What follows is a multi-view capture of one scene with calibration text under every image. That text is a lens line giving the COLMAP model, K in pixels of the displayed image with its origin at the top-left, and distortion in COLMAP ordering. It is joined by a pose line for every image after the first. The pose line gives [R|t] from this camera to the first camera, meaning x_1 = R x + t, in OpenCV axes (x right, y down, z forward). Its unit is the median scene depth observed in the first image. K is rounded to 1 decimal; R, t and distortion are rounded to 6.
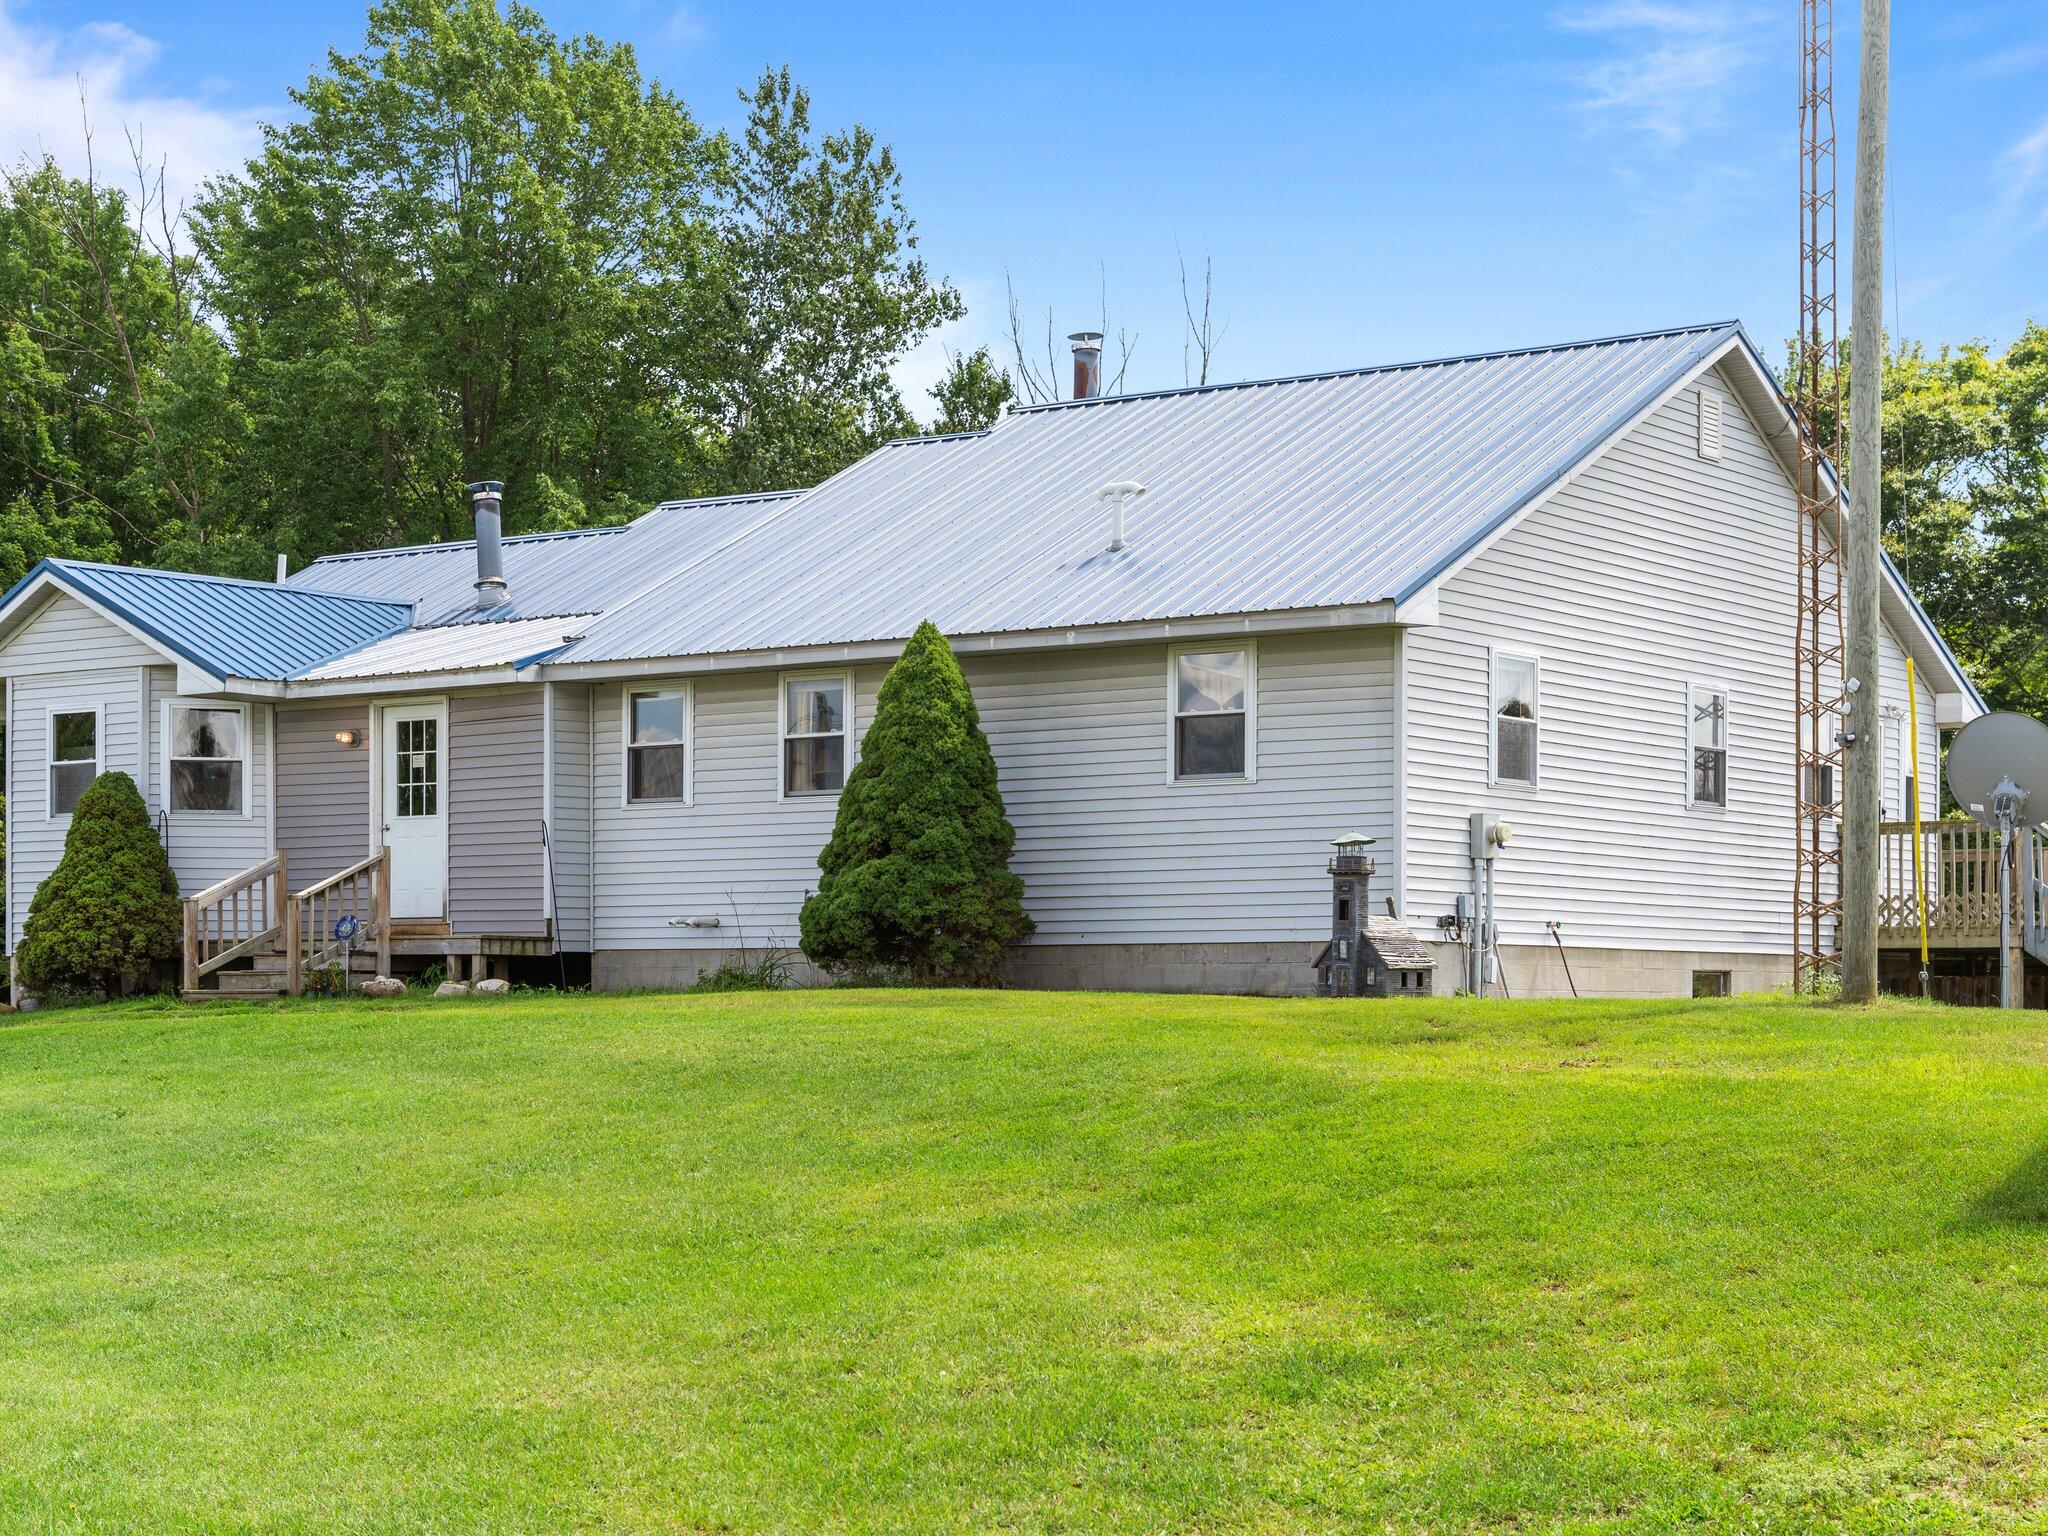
lens RADIAL K [[3410.3, 0, 1020.5], [0, 3410.3, 983.8], [0, 0, 1]] dist [-0.002234, -0.012481]
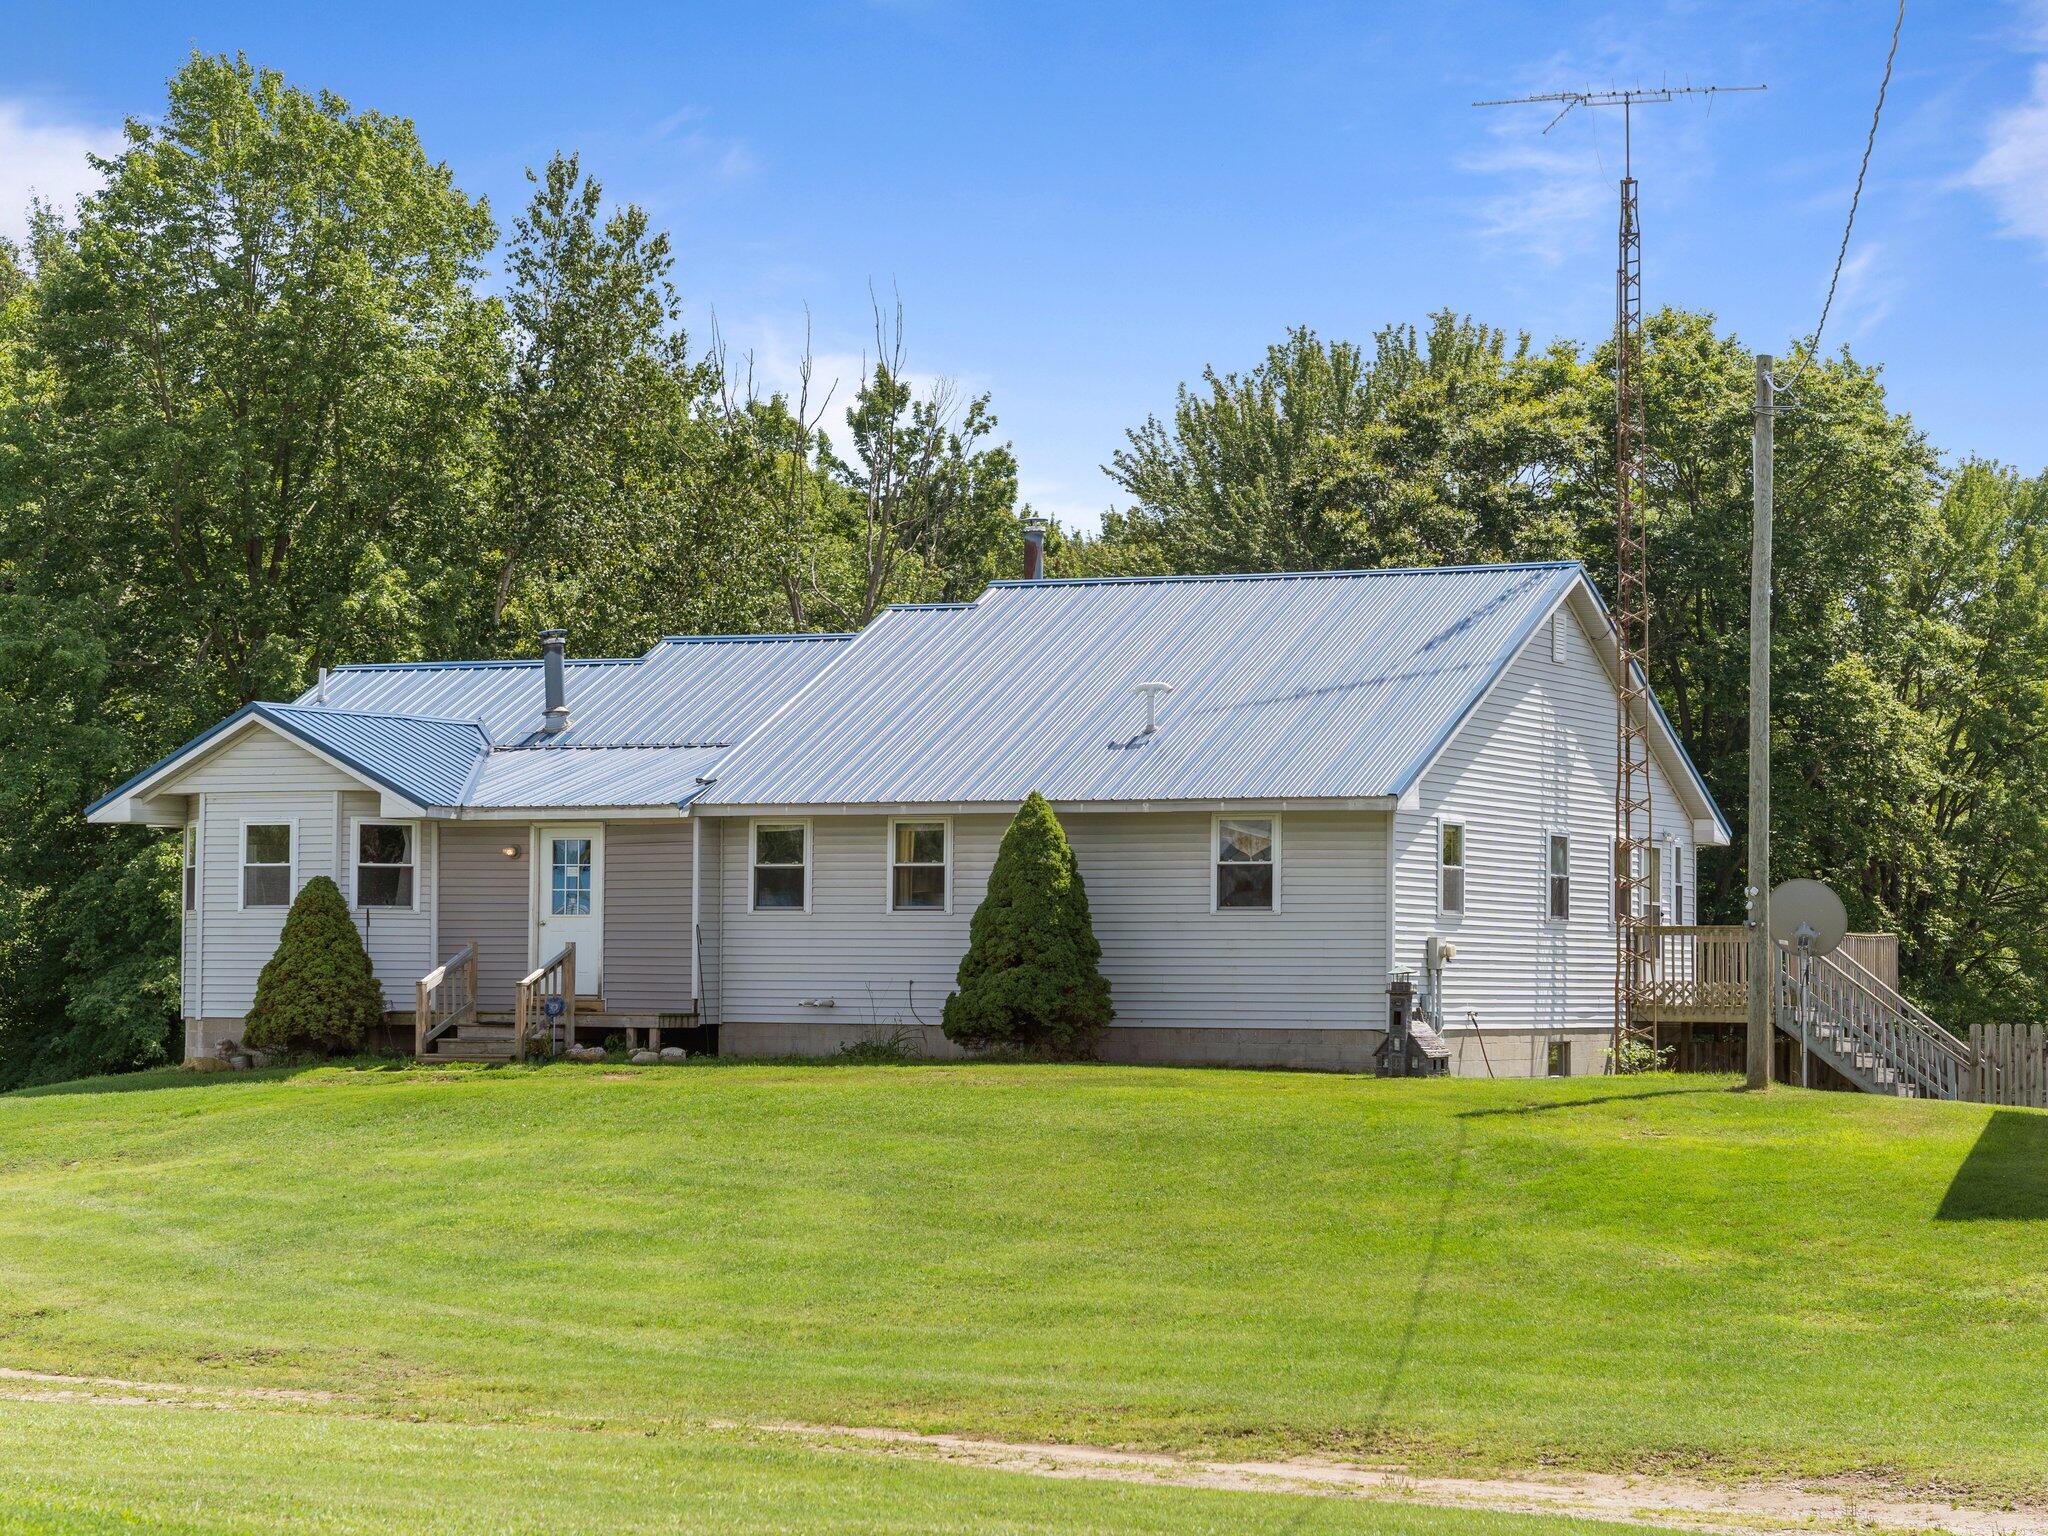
lens RADIAL K [[4182.7, 0, 1024.0], [0, 4182.7, 768.0], [0, 0, 1]] dist [-0.002790, 0.128917]
pose [[0.985386, 0.013998, 0.169759, -0.286863], [-0.006388, 0.998953, -0.045294, -0.035639], [-0.170216, 0.043548, 0.984444, -0.592246]]
